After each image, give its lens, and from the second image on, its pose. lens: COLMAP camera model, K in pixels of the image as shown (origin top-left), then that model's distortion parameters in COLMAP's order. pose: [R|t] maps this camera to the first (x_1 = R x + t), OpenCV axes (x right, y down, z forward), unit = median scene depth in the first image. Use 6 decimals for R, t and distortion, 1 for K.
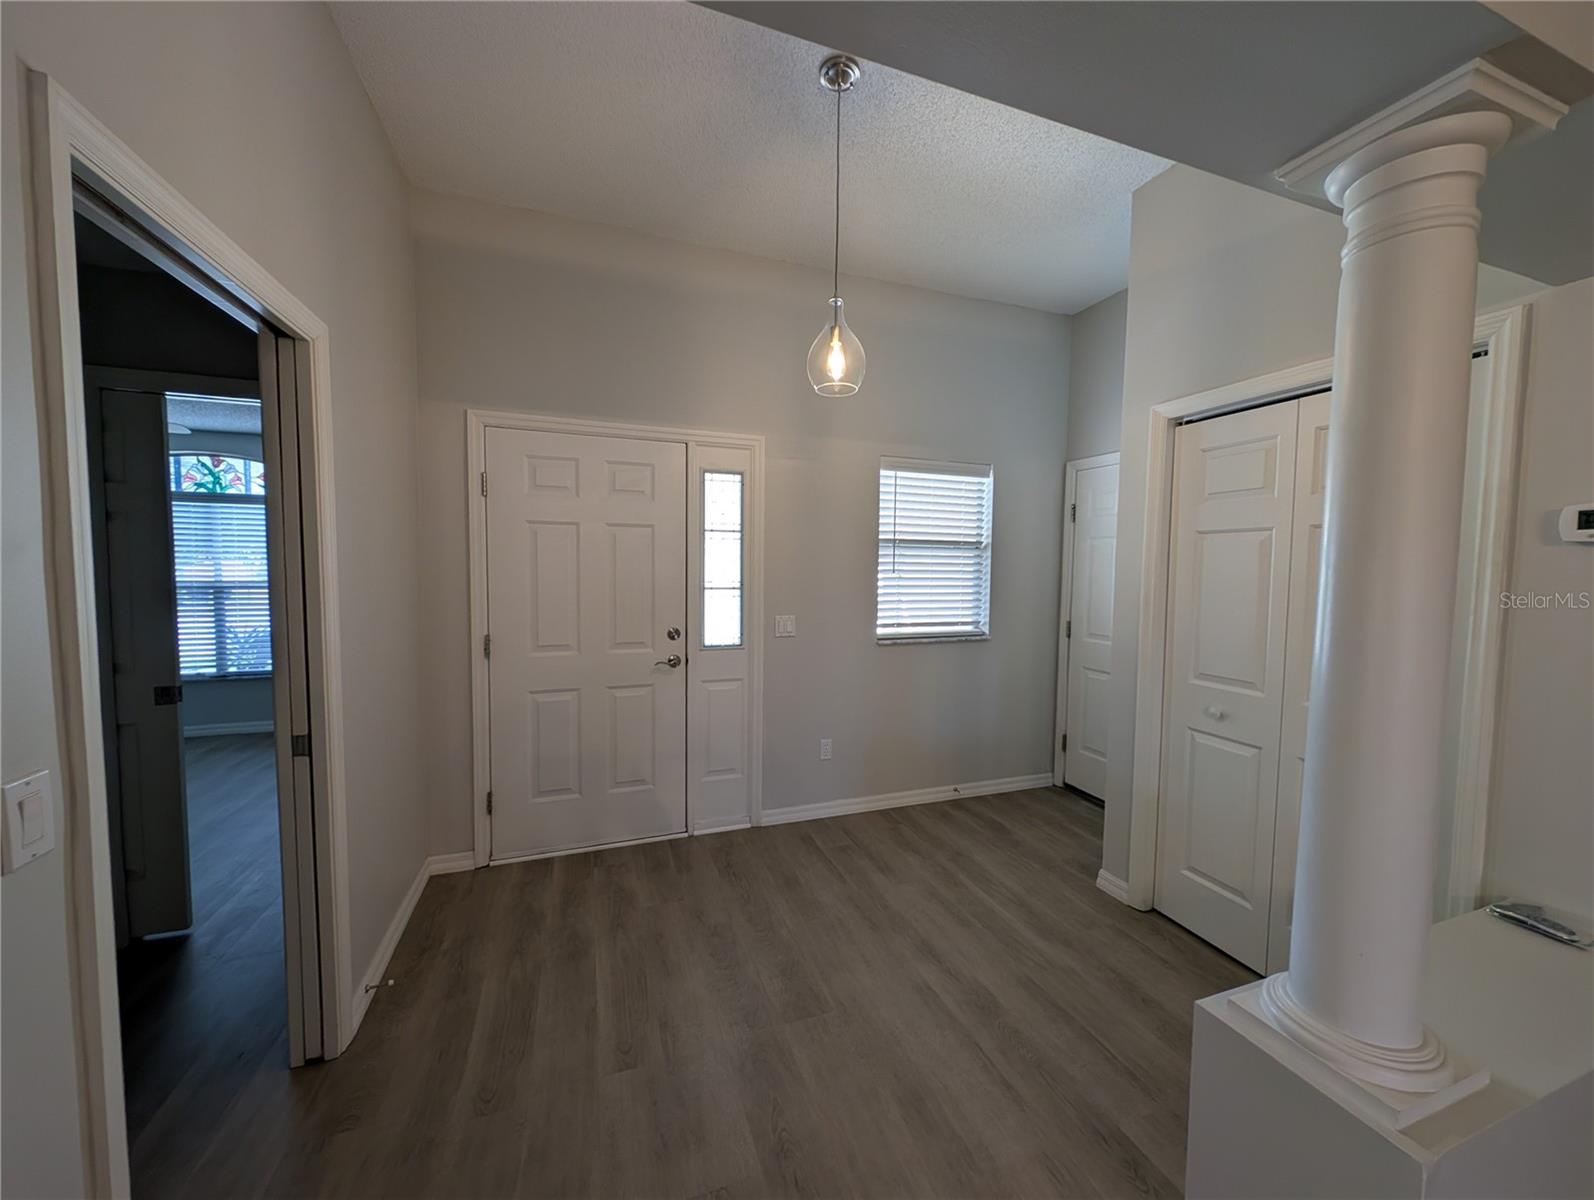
lens RADIAL K [[592.5, 0, 795.7], [0, 592.5, 596.4], [0, 0, 1]] dist [0.000379, 0.000043]
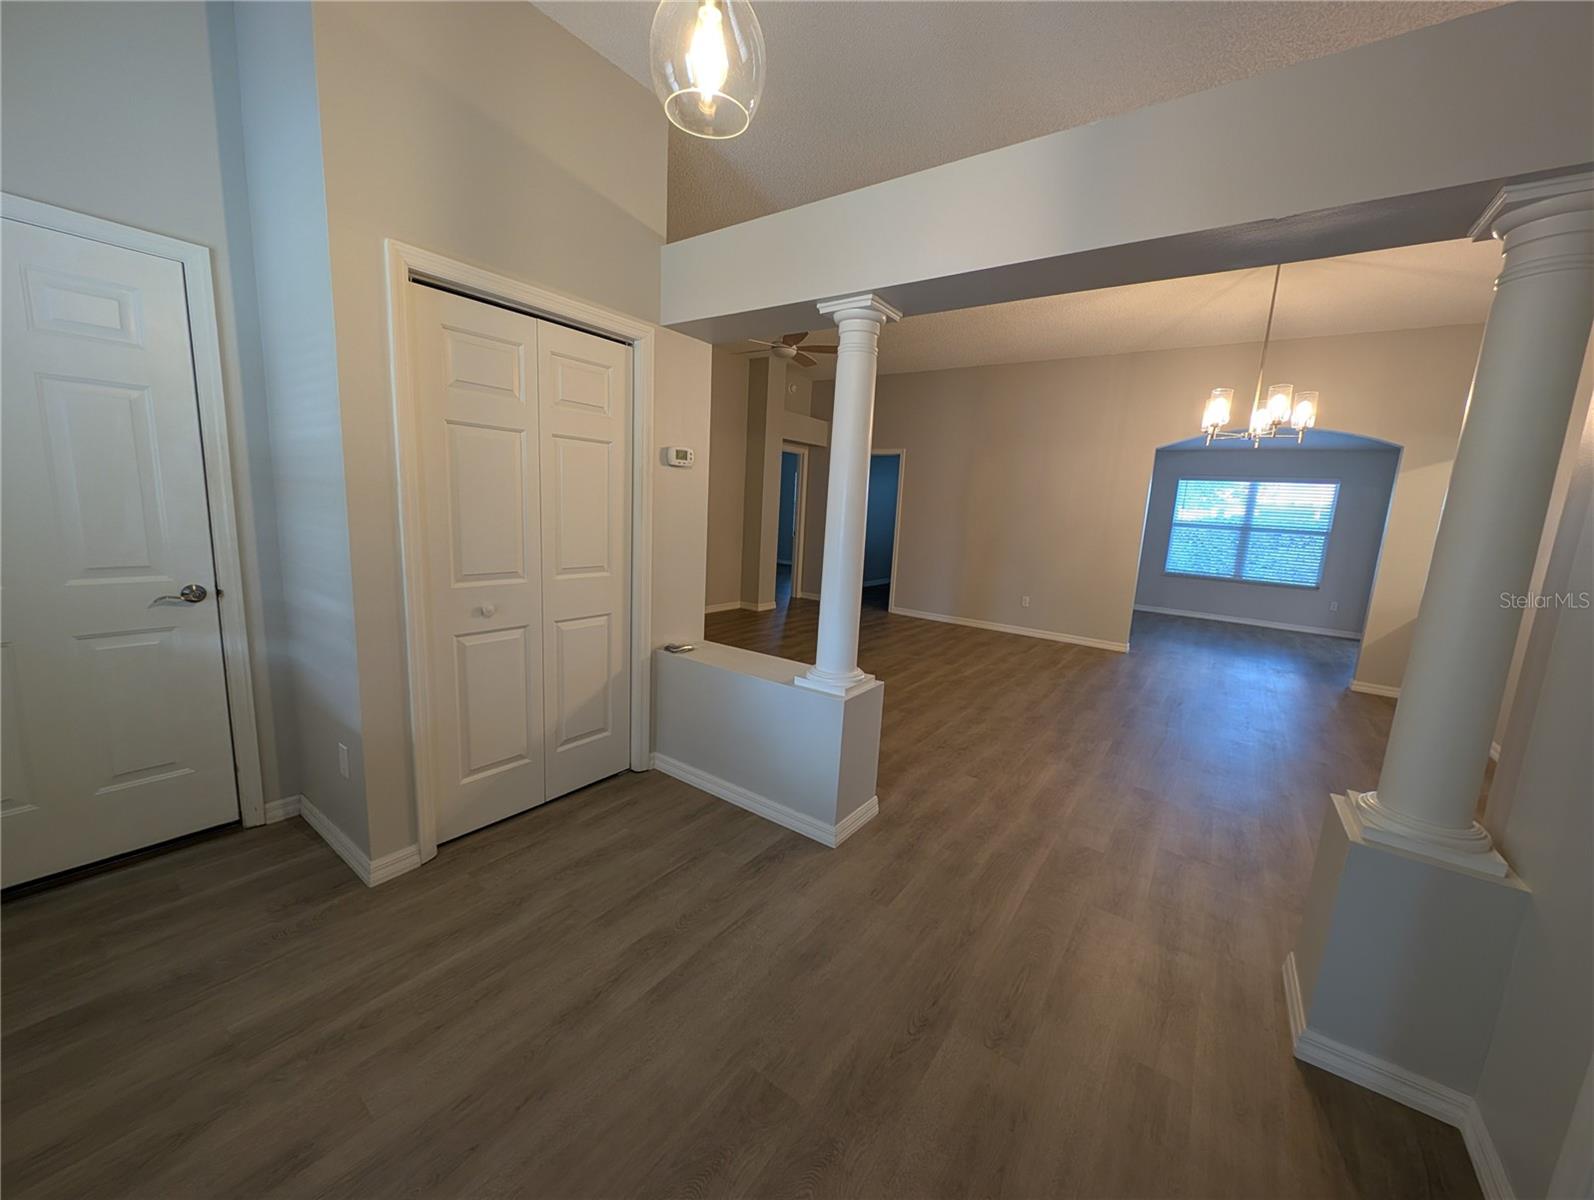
lens RADIAL K [[592.5, 0, 803.7], [0, 592.5, 604.5], [0, 0, 1]] dist [0.000379, 0.000043]
pose [[-0.566058, -0.188128, 0.802612, -0.404682], [-0.016869, 0.976052, 0.216884, -0.041967], [-0.824193, 0.109229, -0.555675, 1.093003]]
